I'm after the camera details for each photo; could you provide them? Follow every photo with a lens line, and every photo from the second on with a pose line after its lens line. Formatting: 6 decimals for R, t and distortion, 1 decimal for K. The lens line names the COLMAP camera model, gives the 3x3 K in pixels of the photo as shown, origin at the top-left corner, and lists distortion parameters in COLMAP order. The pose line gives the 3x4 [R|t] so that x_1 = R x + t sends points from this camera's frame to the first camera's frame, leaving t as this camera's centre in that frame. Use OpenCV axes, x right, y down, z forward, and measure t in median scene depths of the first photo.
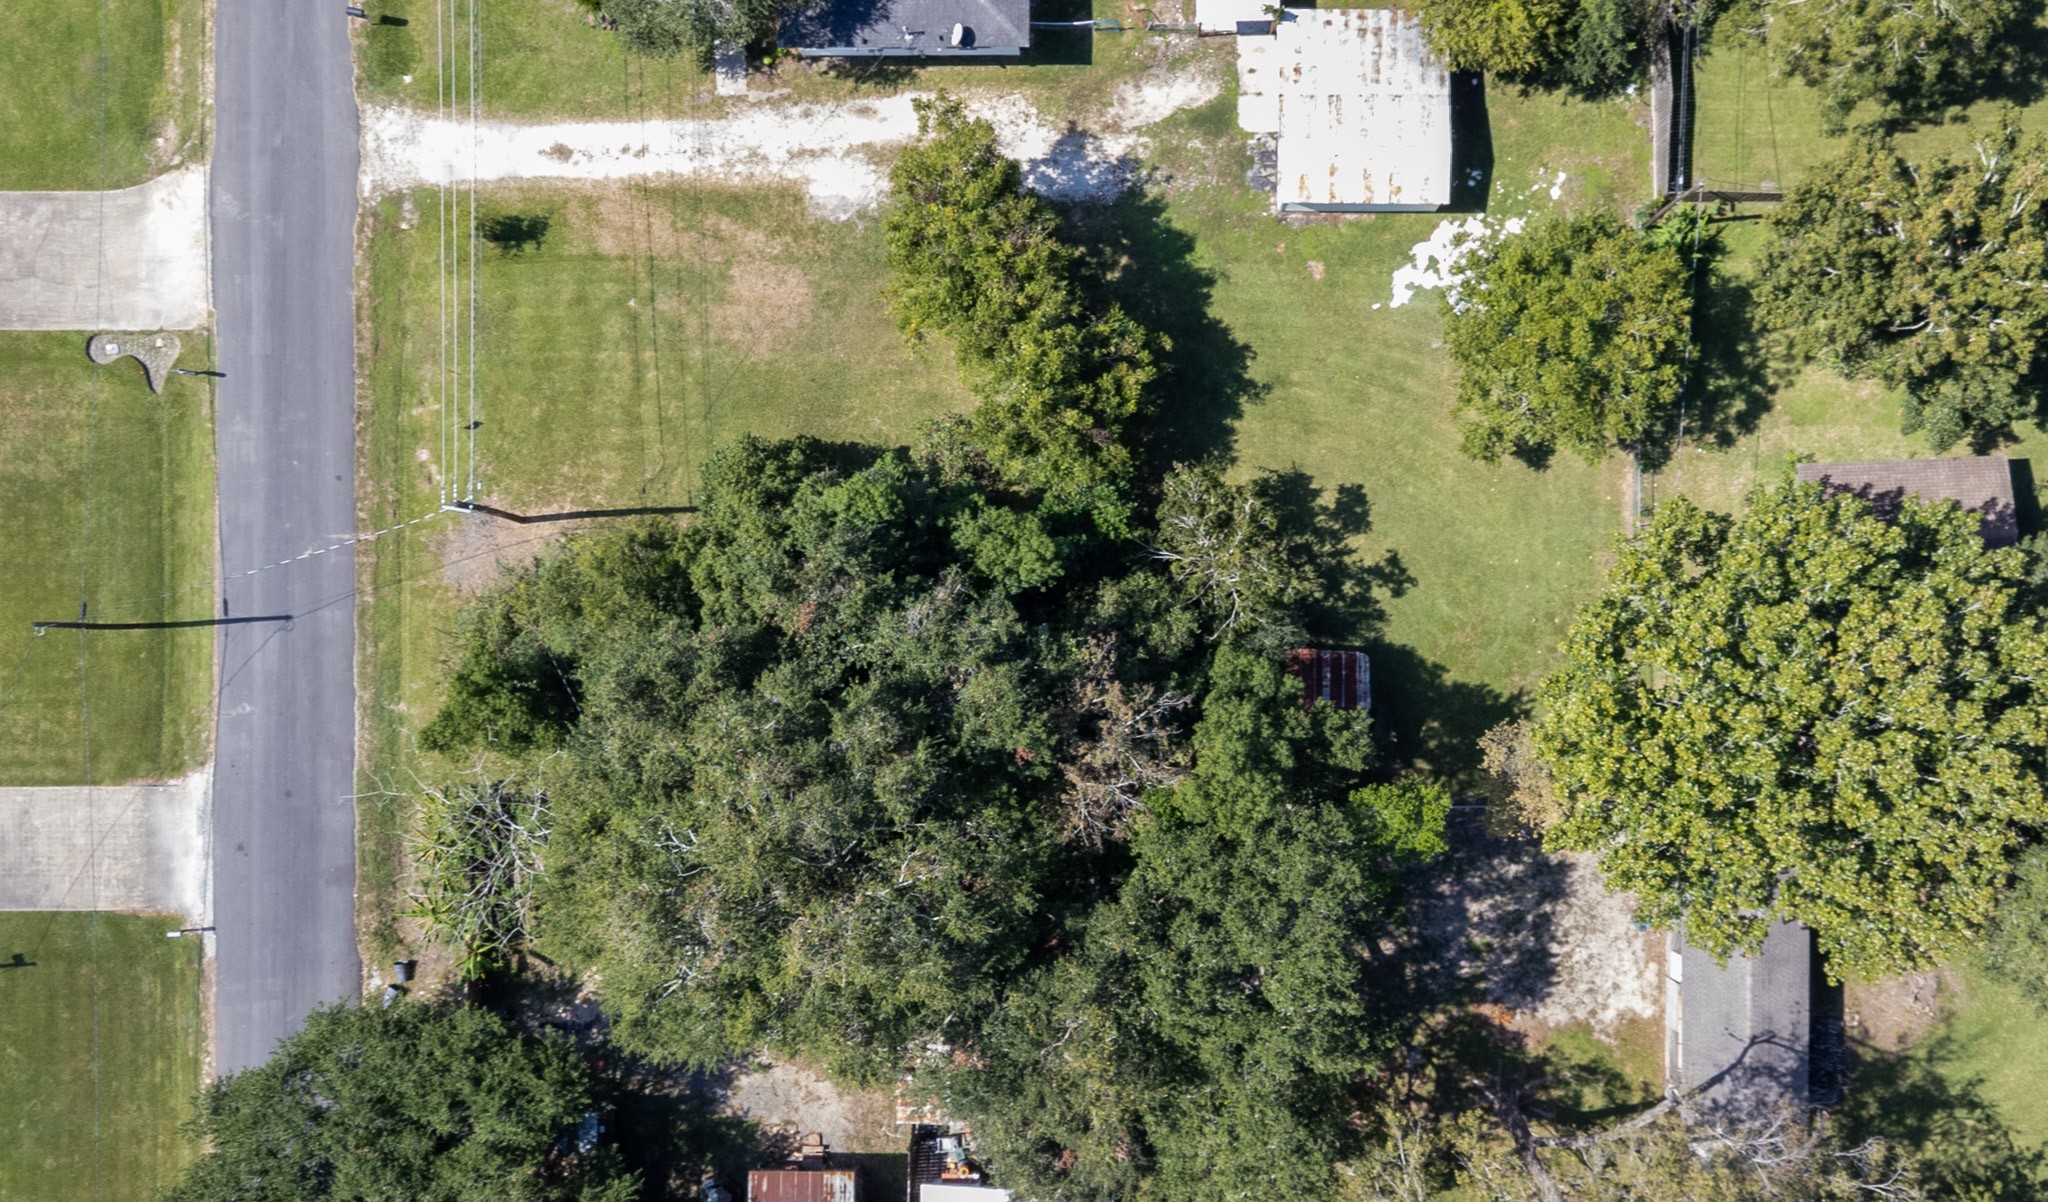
lens RADIAL K [[2108.6, 0, 1127.6], [0, 2108.6, 642.2], [0, 0, 1]] dist [0.037624, -0.011147]
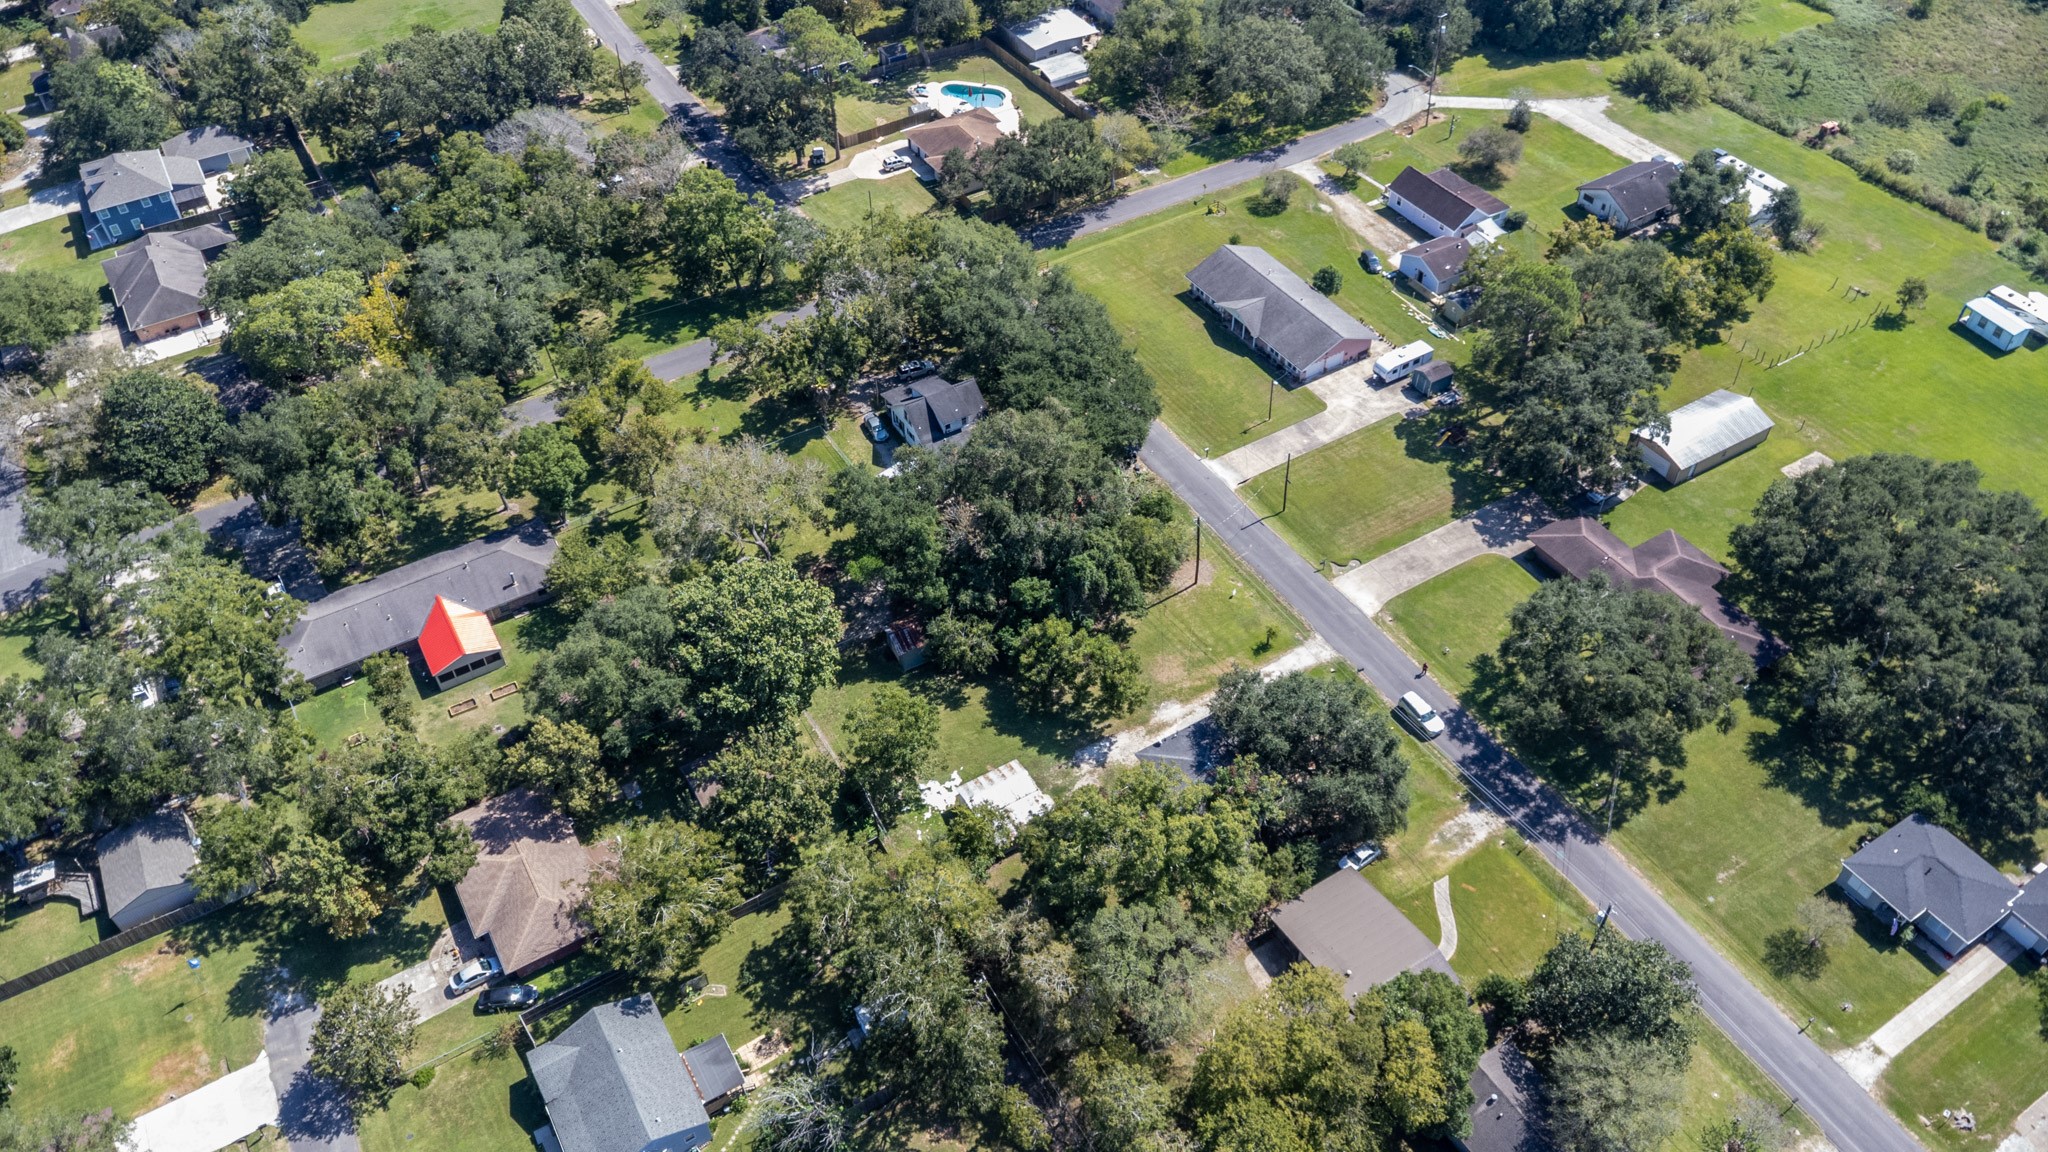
lens RADIAL K [[1464.5, 0, 1027.1], [0, 1464.5, 572.1], [0, 0, 1]] dist [0.064276, -0.088003]
pose [[-0.856571, 0.382752, -0.346102, 0.558038], [-0.515078, -0.593457, 0.618469, -1.122920], [0.031324, 0.708032, 0.705486, -0.359749]]
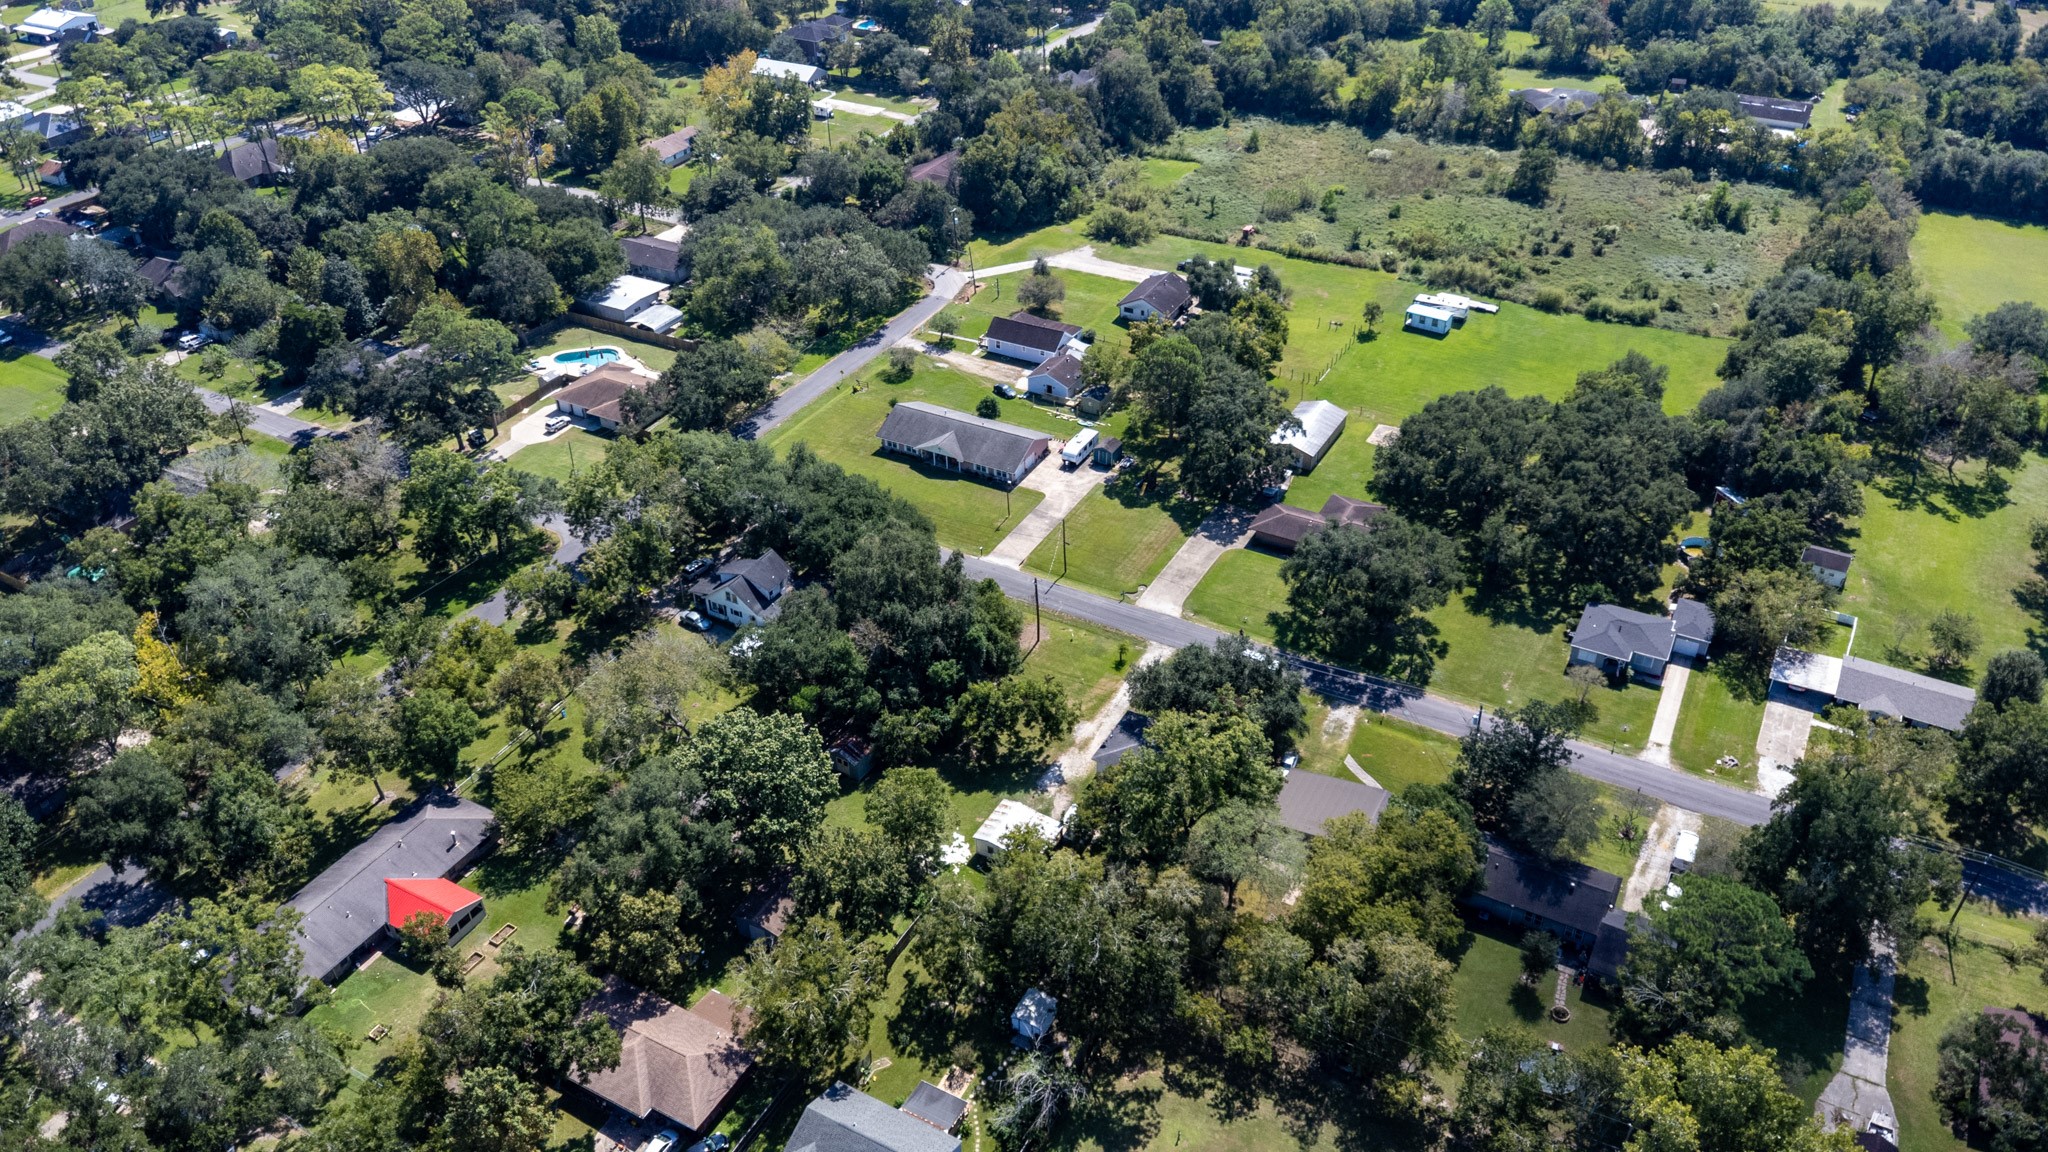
lens RADIAL K [[1476.8, 0, 1025.1], [0, 1476.8, 575.9], [0, 0, 1]] dist [0.027160, 0.003340]
pose [[-0.487075, 0.517288, -0.703683, 1.273310], [-0.872641, -0.255569, 0.416152, -0.963077], [0.035431, 0.816760, 0.575888, -0.383170]]
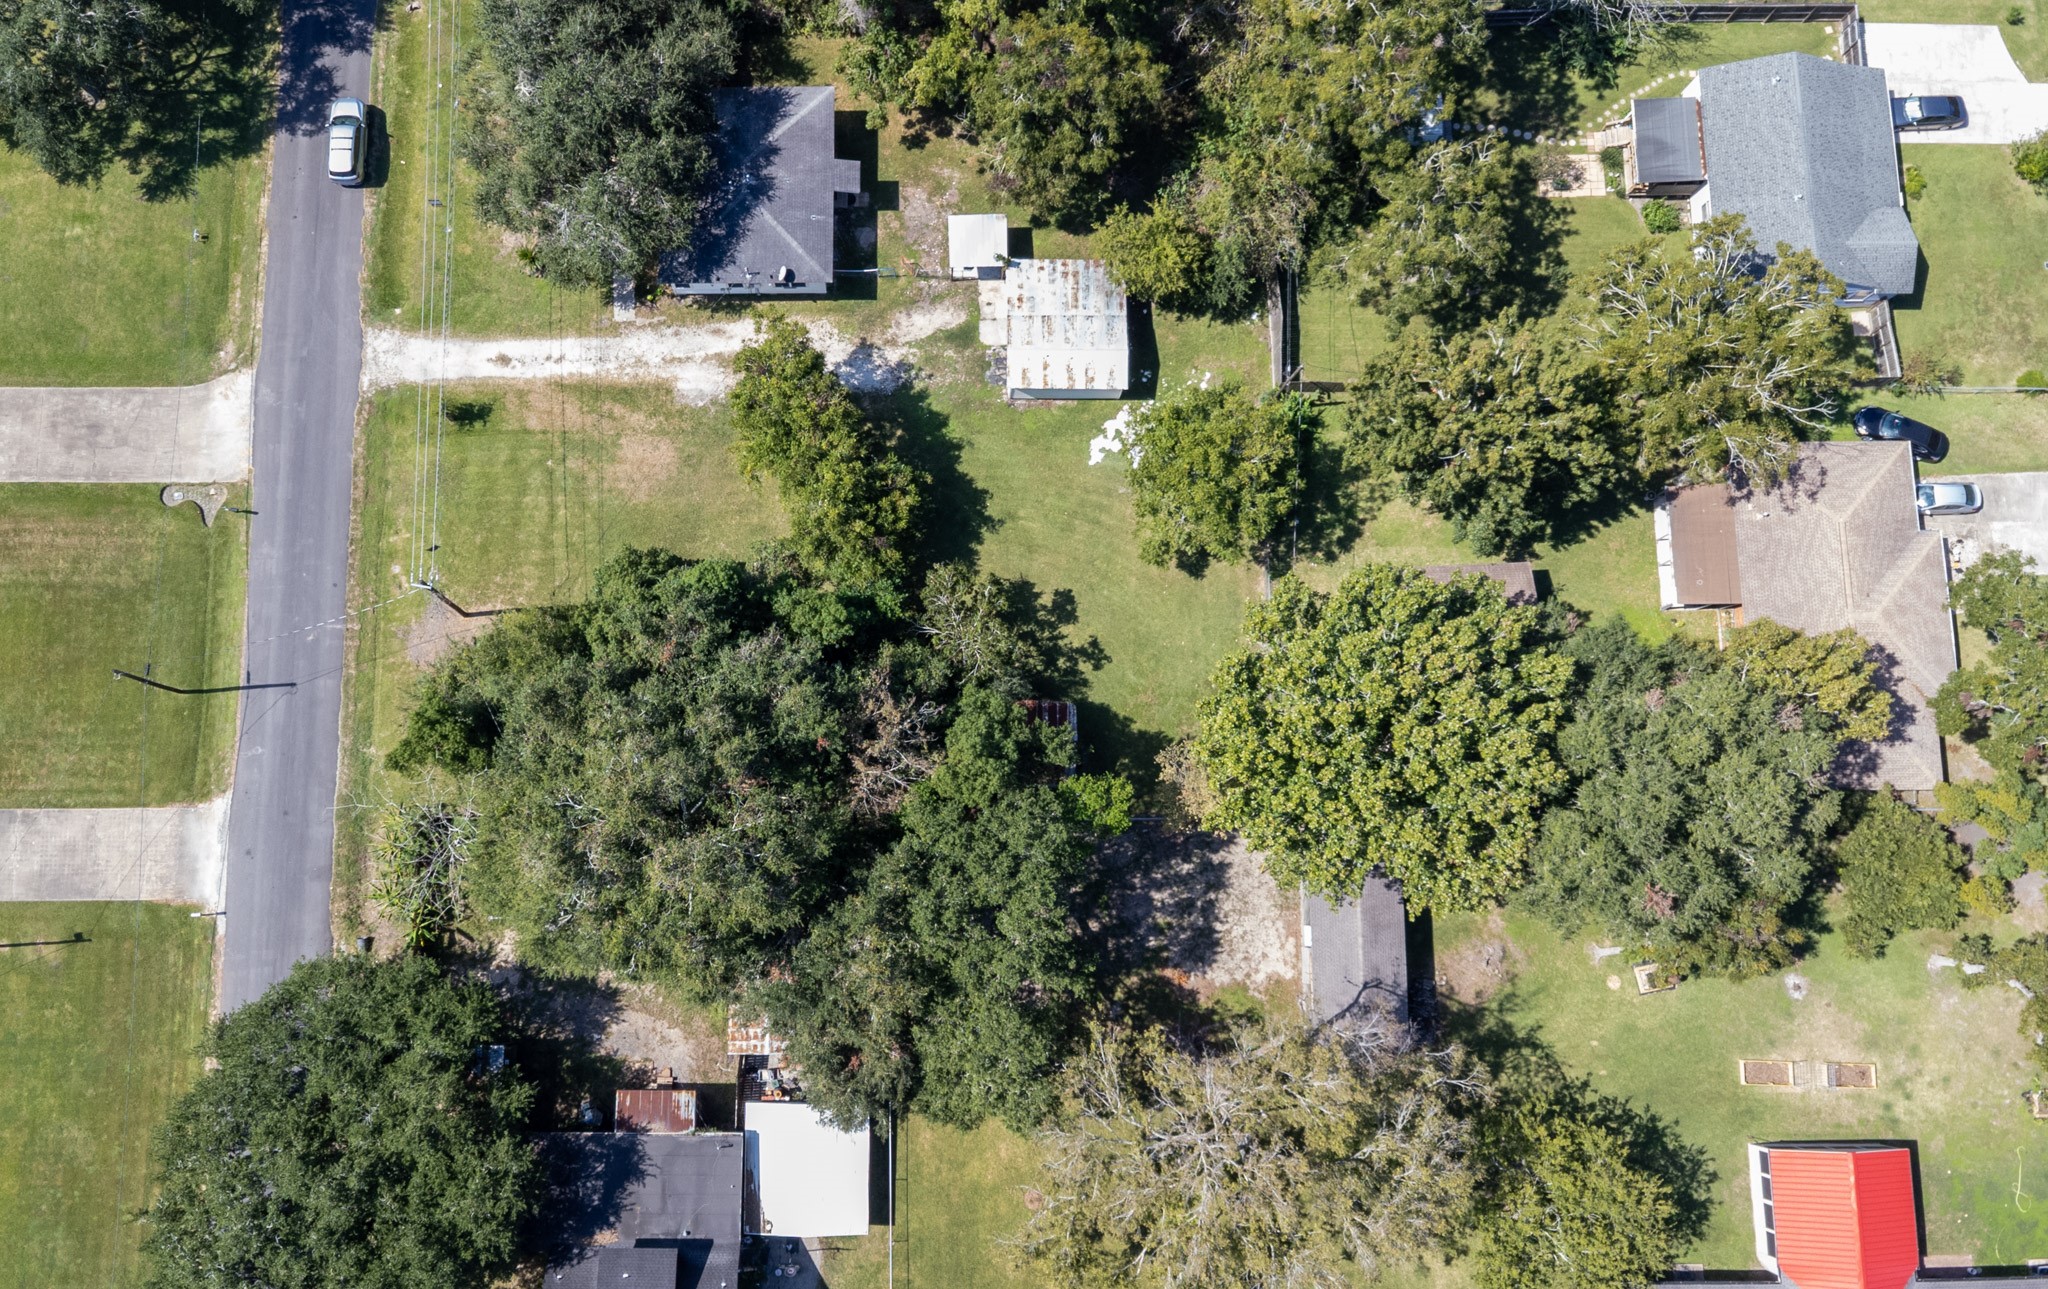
lens RADIAL K [[1637.5, 0, 917.8], [0, 1637.5, 638.0], [0, 0, 1]] dist [0.031874, 0.011193]
pose [[0.999998, -0.001205, -0.001789, 0.012560], [0.000929, 0.989119, -0.147118, 0.116905], [0.001947, 0.147116, 0.989117, -0.062879]]
